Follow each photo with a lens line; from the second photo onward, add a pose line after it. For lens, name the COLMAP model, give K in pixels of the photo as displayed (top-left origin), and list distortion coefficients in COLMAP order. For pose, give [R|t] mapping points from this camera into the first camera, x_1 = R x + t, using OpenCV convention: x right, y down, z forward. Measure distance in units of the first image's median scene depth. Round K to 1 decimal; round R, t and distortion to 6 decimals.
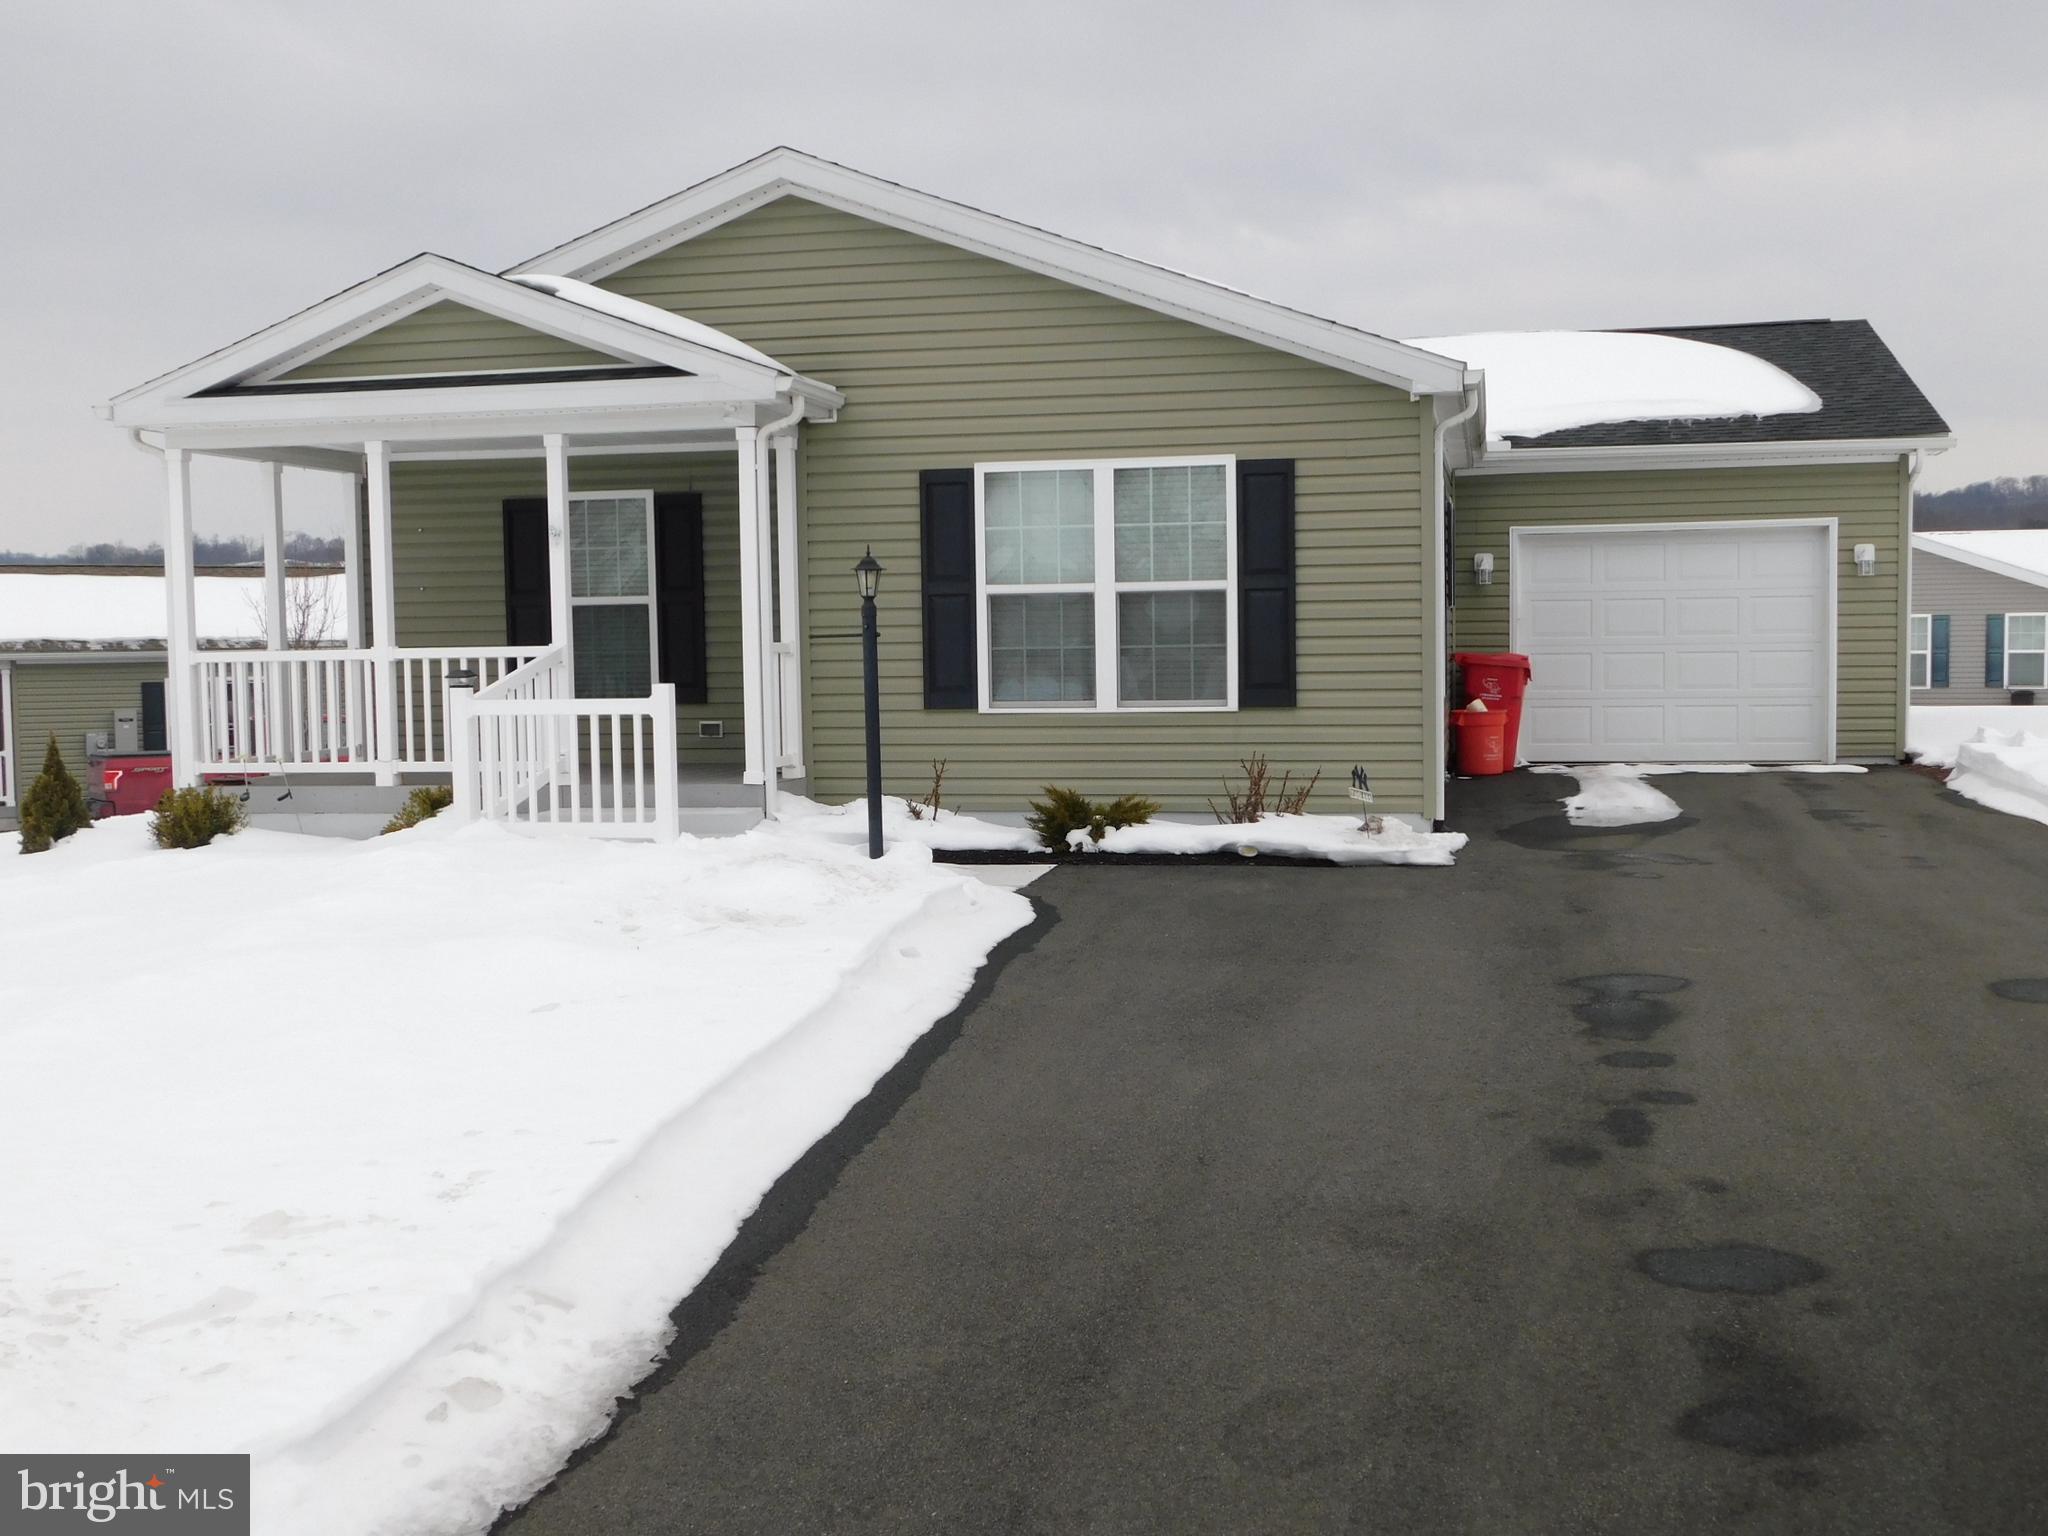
lens RADIAL K [[2197.0, 0, 1024.0], [0, 2197.0, 768.0], [0, 0, 1]] dist [-0.007590, 0.005755]
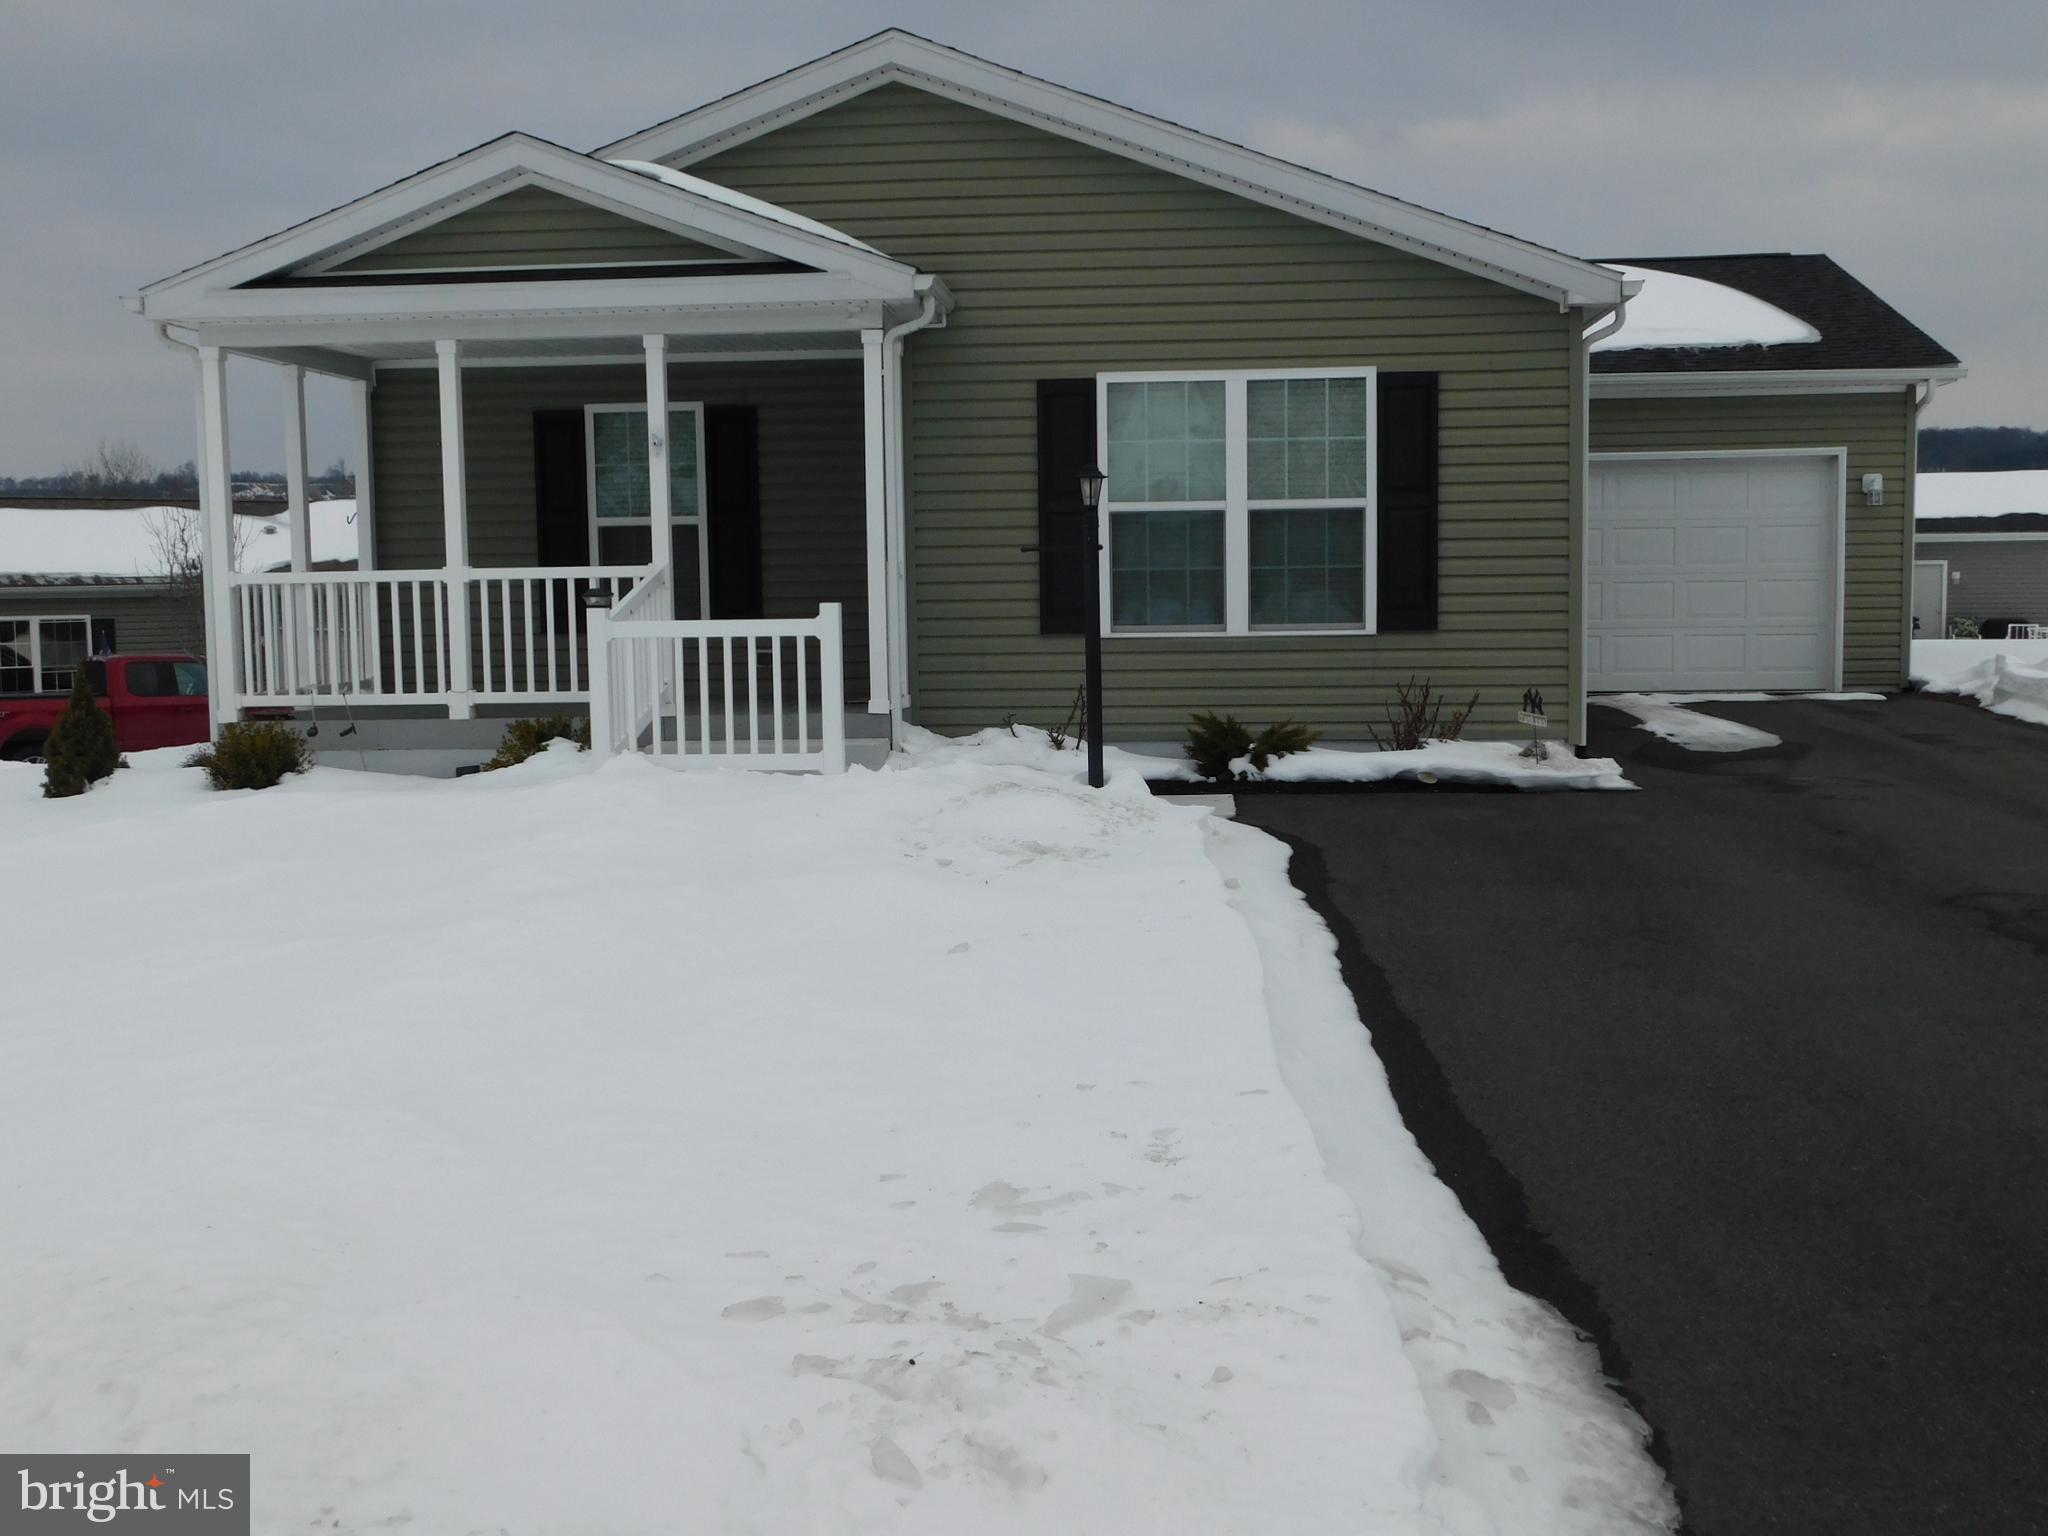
lens RADIAL K [[2197.0, 0, 1024.0], [0, 2197.0, 768.0], [0, 0, 1]] dist [-0.007590, 0.005755]
pose [[0.992041, -0.009692, 0.125545, -0.176982], [0.006733, 0.999690, 0.023979, 0.008394], [-0.125739, -0.022943, 0.991798, 0.063869]]
